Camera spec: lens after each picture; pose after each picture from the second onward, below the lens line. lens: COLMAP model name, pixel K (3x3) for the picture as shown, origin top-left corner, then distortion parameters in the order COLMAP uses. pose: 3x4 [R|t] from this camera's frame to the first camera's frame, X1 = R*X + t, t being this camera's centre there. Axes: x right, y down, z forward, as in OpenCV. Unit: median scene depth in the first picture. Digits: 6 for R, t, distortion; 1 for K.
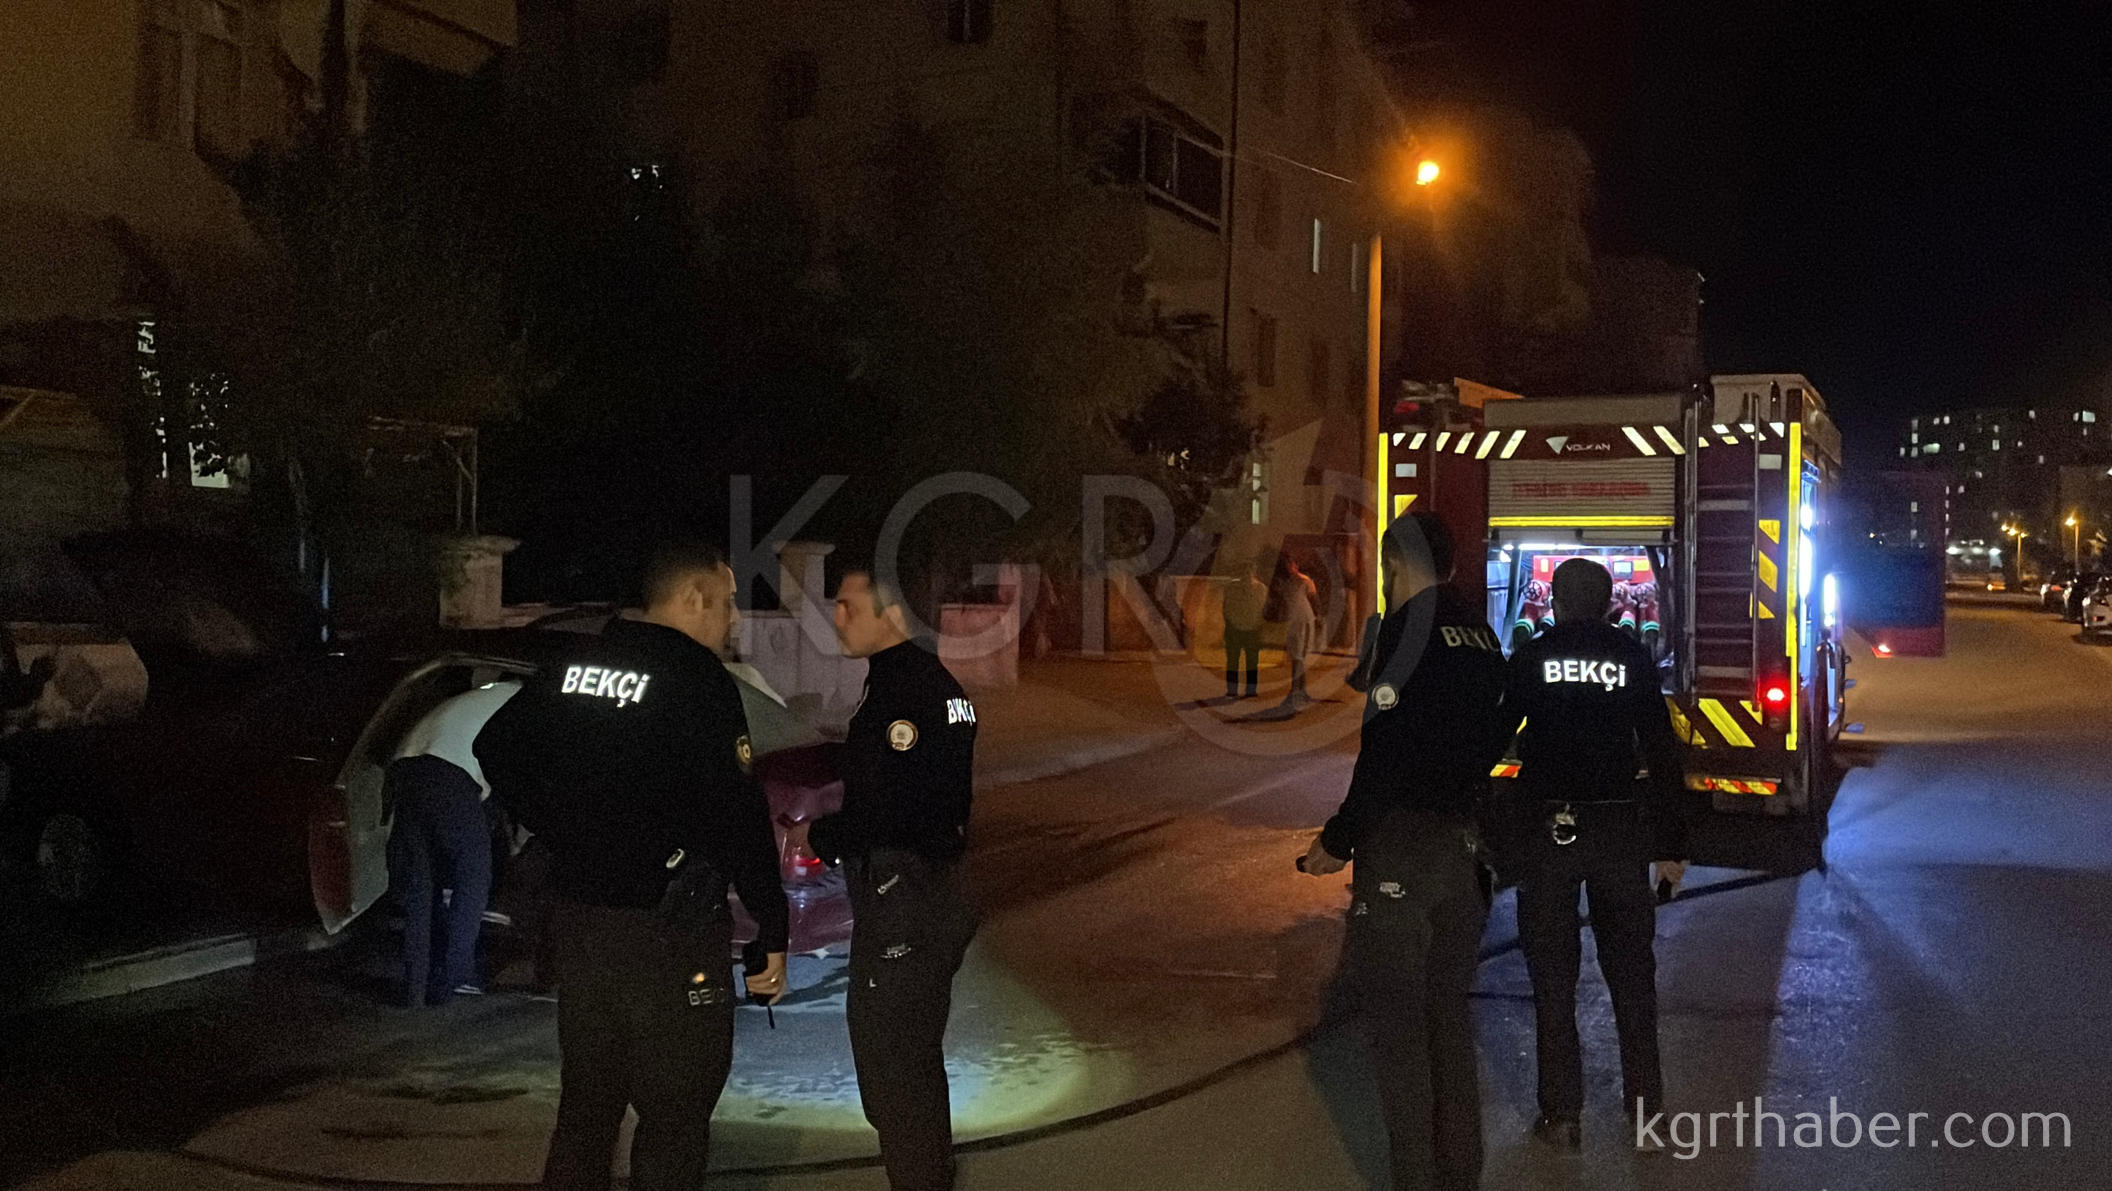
lens RADIAL K [[1833.9, 0, 1048.1], [0, 1833.9, 594.7], [0, 0, 1]] dist [0.045736, -0.035722]
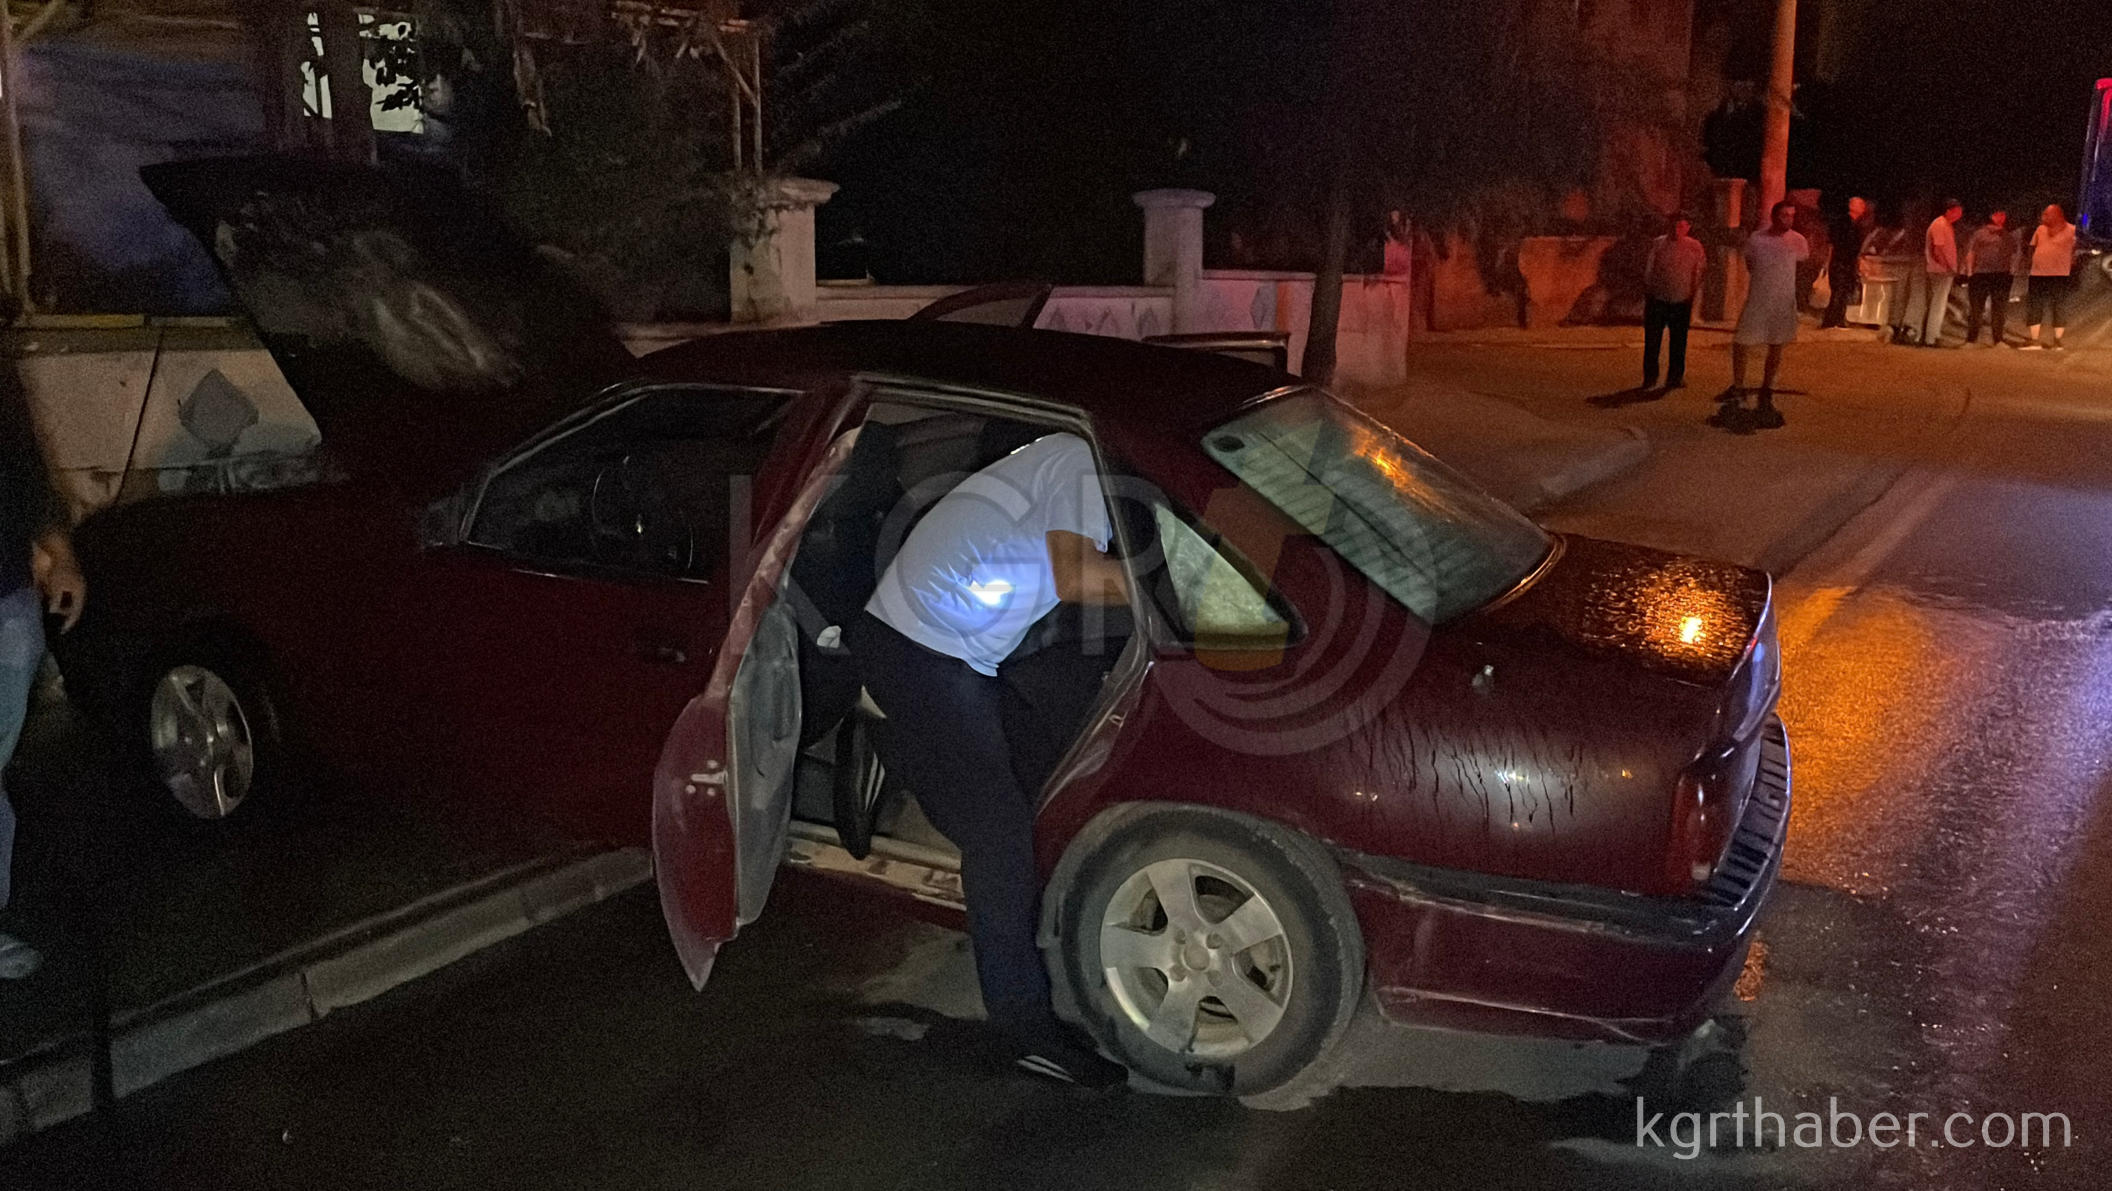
lens RADIAL K [[1833.9, 0, 1060.4], [0, 1833.9, 591.2], [0, 0, 1]] dist [0.045736, -0.035722]
pose [[0.995606, 0.002576, -0.093605, -0.145428], [0.013514, 0.985204, 0.170853, 0.003251], [0.092661, -0.171367, 0.980840, 0.325169]]
